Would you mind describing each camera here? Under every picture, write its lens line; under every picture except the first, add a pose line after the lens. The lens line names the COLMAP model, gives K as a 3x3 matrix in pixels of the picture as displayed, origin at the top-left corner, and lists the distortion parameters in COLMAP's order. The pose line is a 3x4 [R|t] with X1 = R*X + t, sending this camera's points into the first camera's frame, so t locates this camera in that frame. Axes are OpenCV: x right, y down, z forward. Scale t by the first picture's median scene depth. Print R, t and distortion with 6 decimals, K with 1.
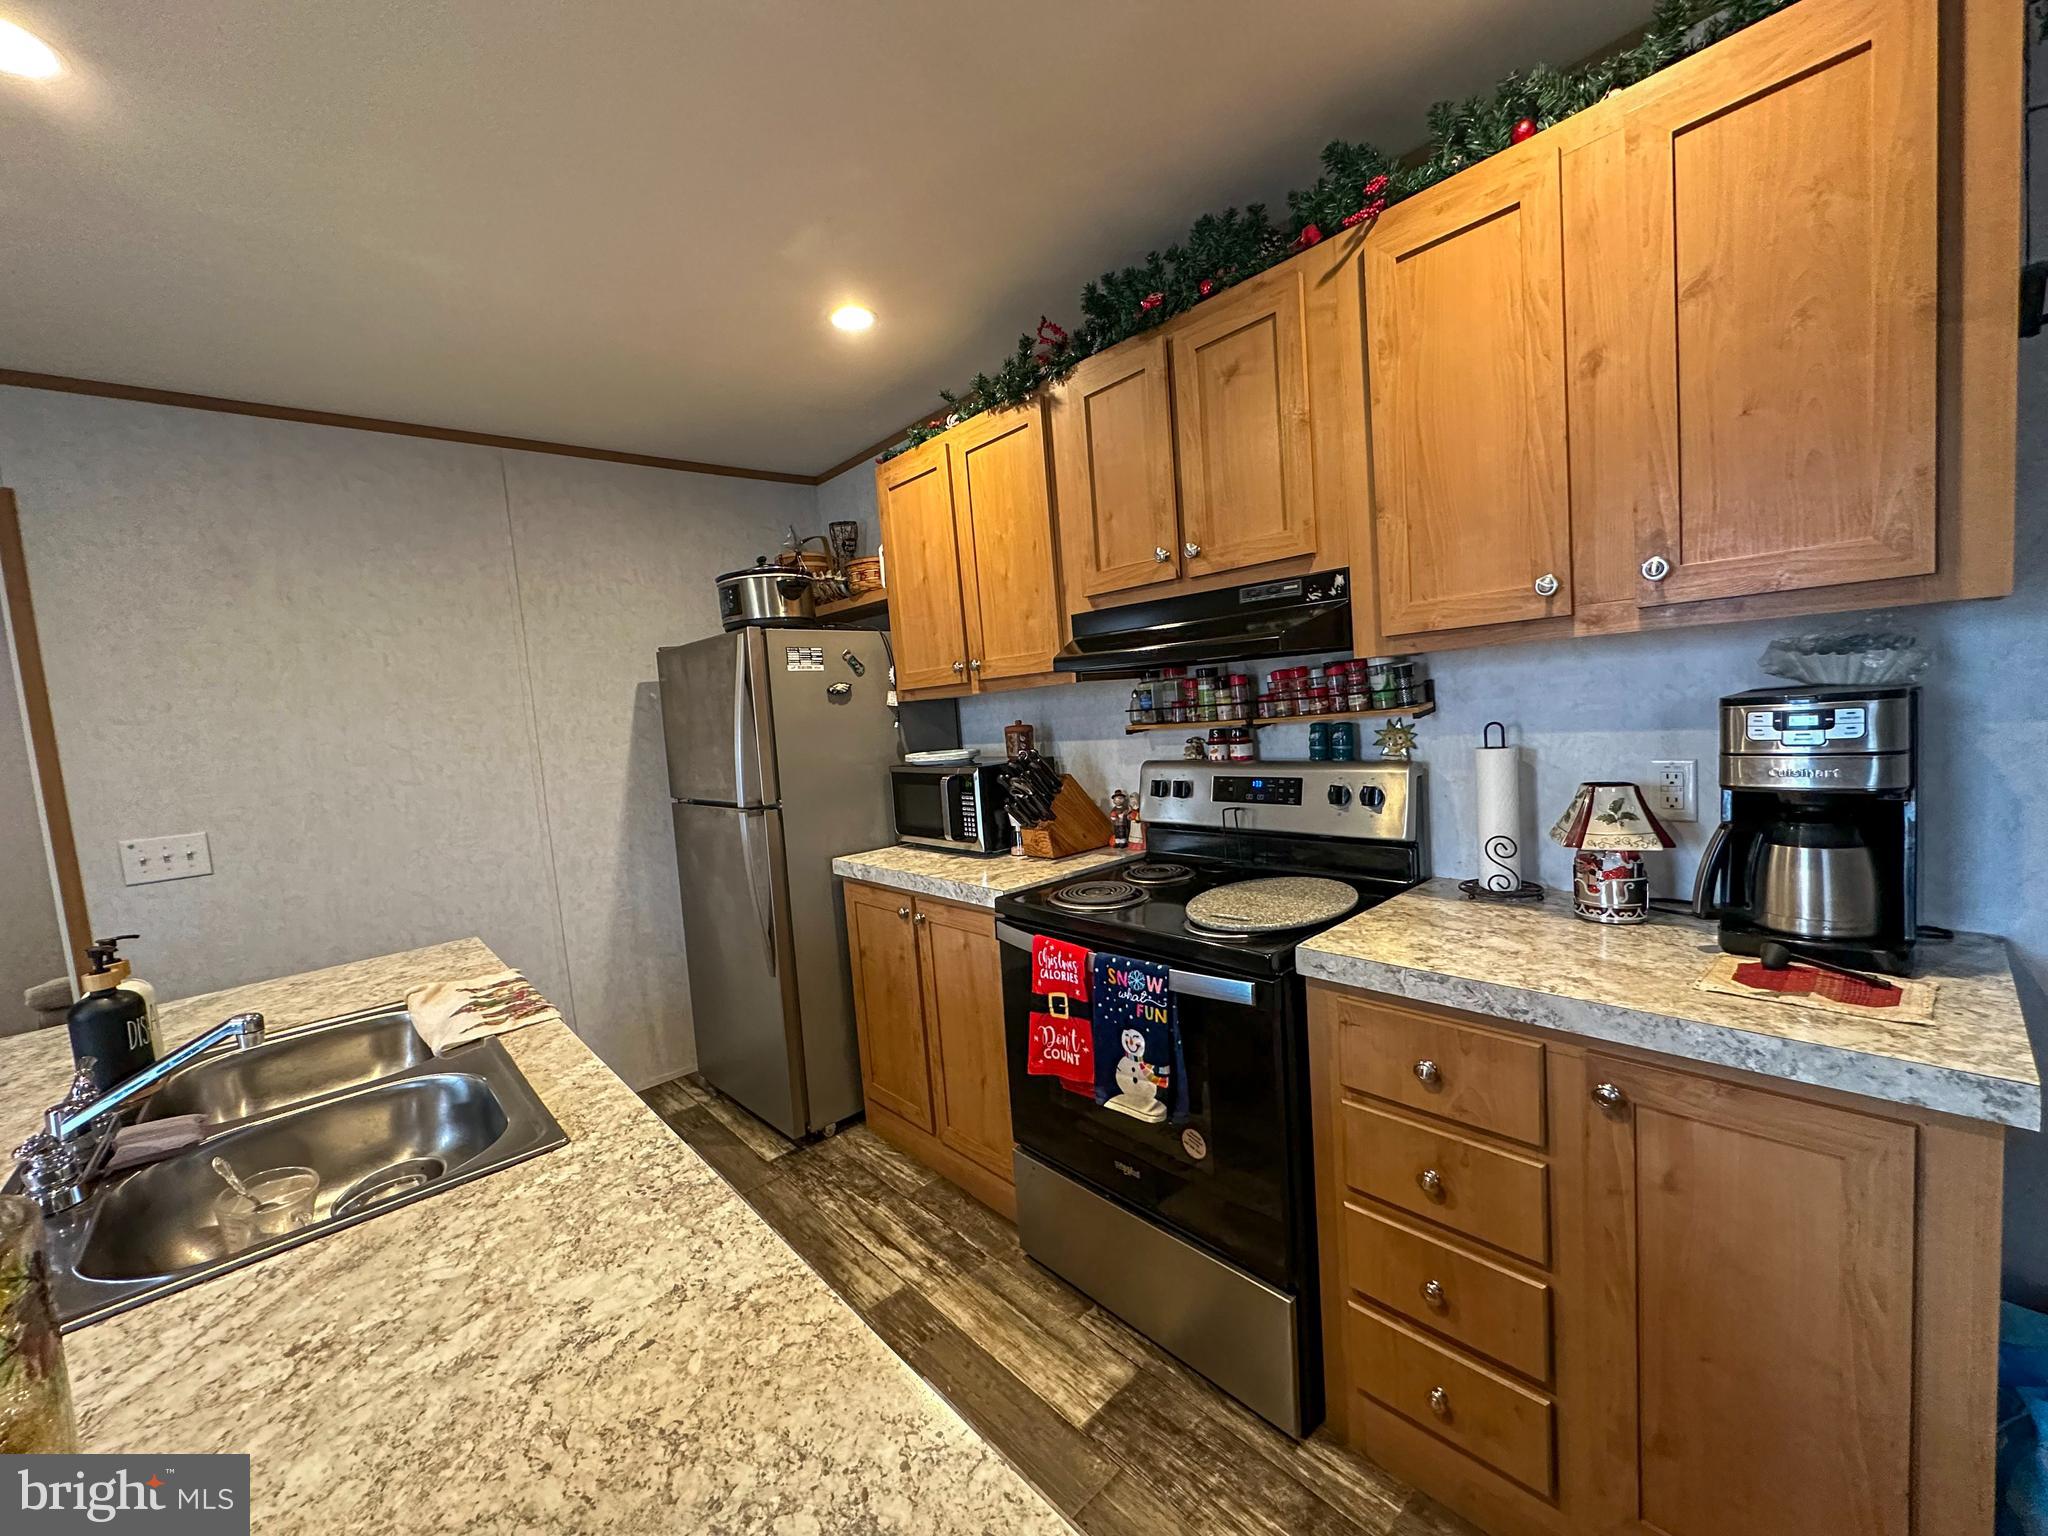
lens RADIAL K [[813.8, 0, 1025.9], [0, 813.8, 769.5], [0, 0, 1]] dist [-0.002407, 0.001134]
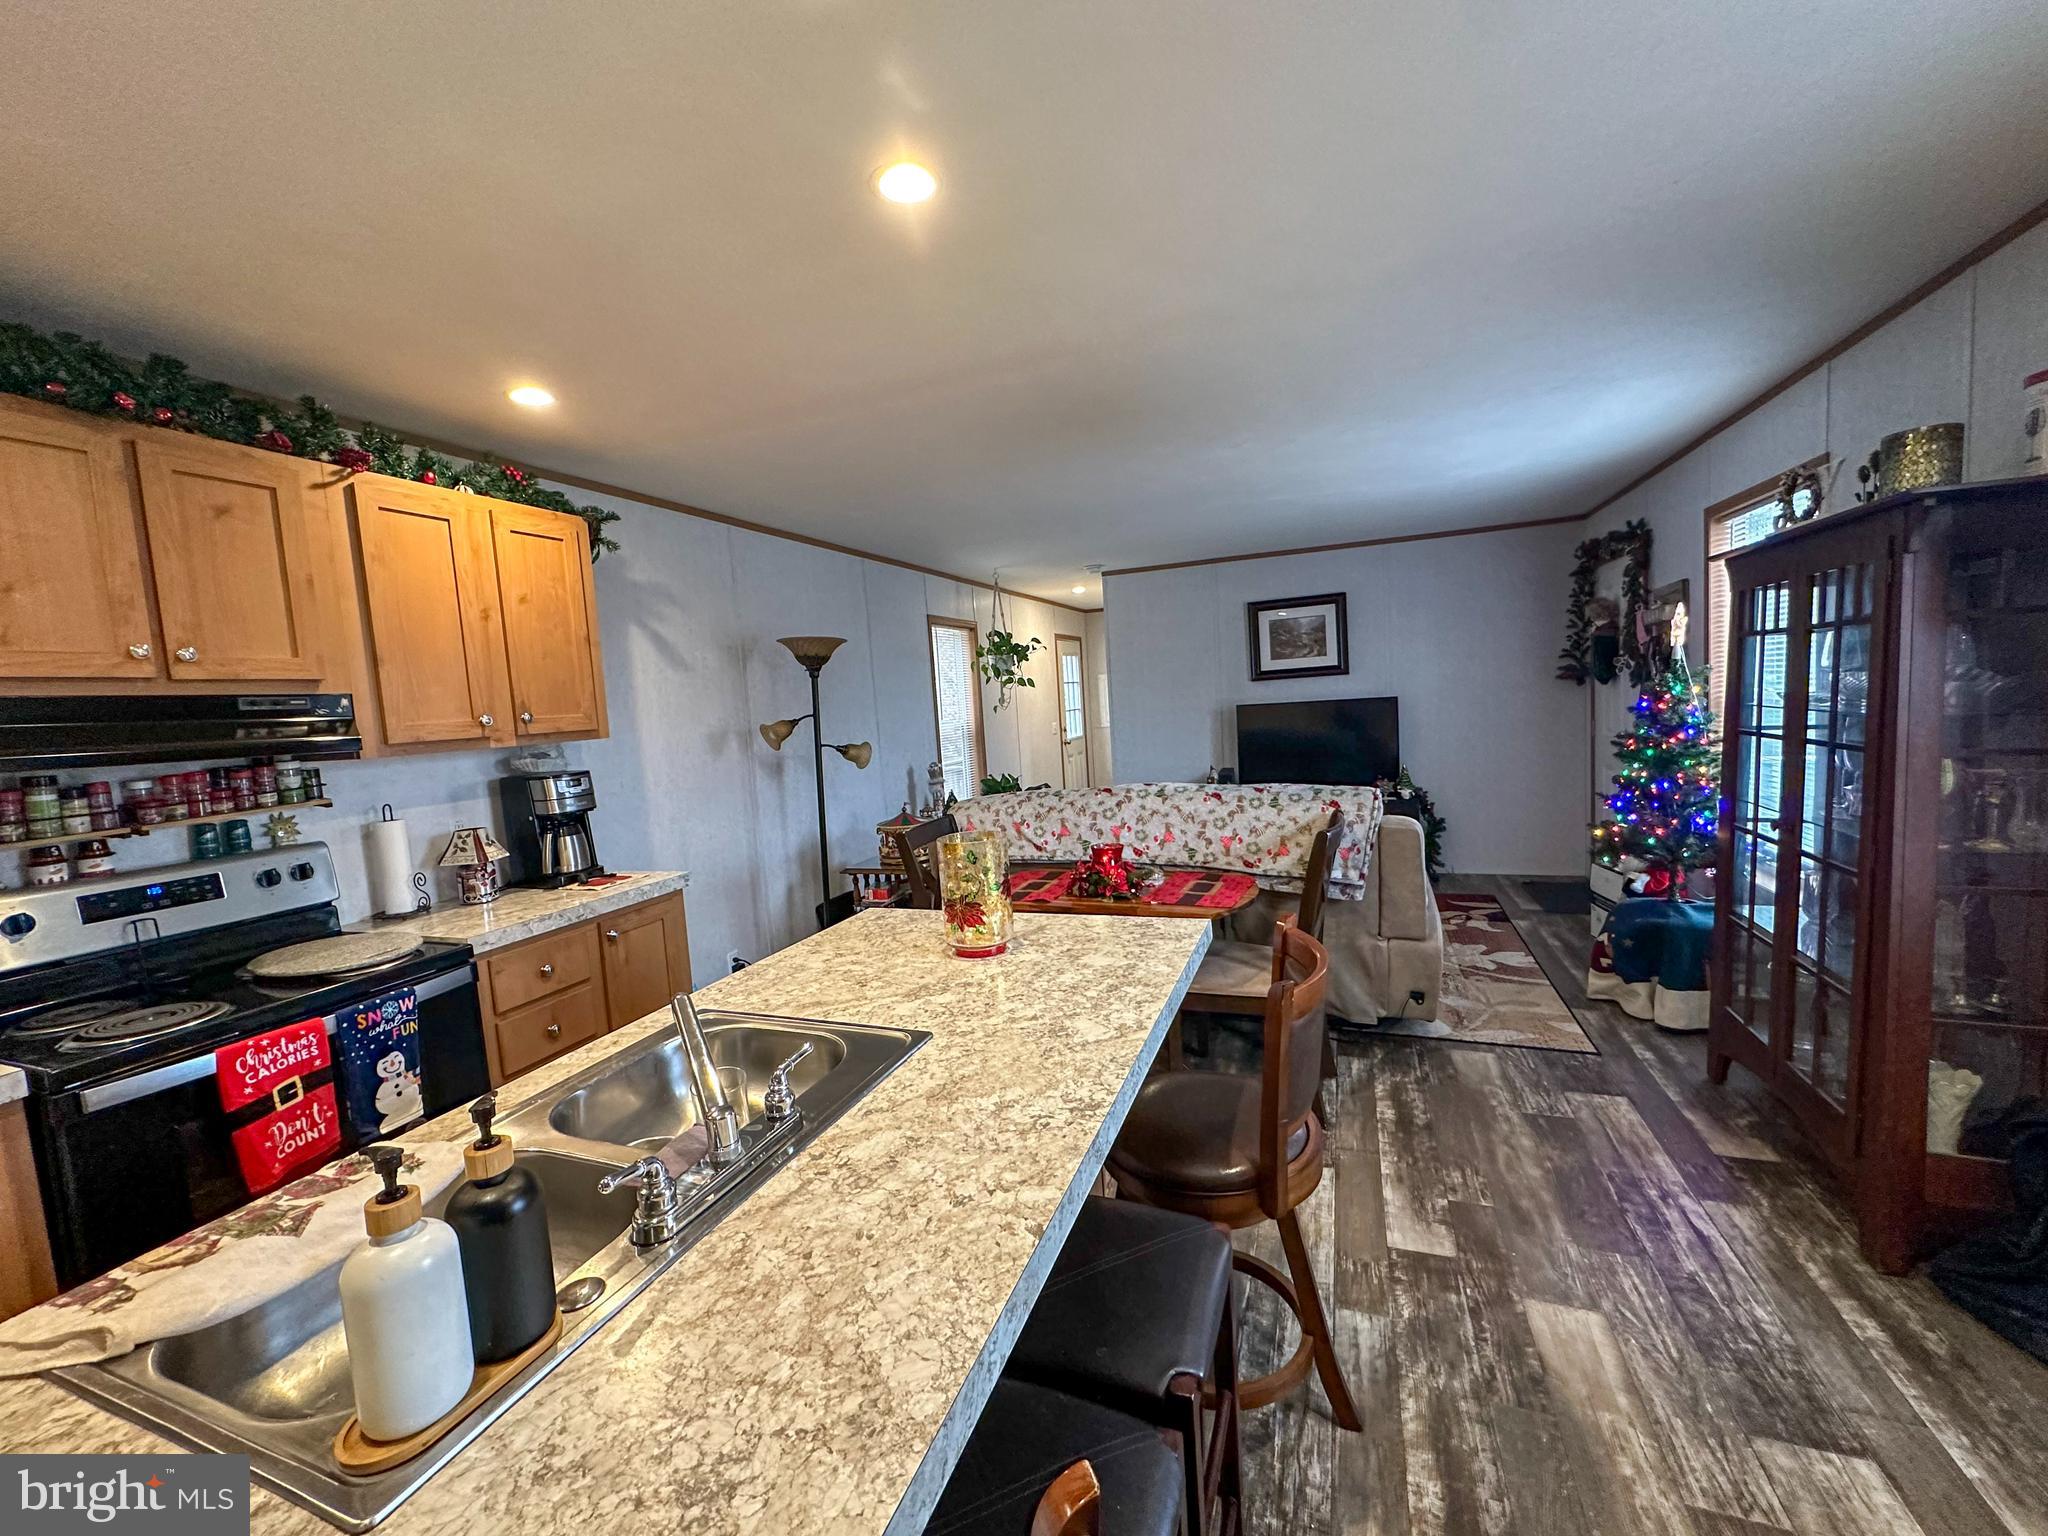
lens RADIAL K [[813.8, 0, 1024.0], [0, 813.8, 767.8], [0, 0, 1]] dist [-0.002407, 0.001134]
pose [[-0.443483, 0.031884, 0.895716, -1.021935], [0.173555, 0.983507, 0.050920, 0.003649], [-0.879319, 0.178038, -0.441702, 0.468964]]
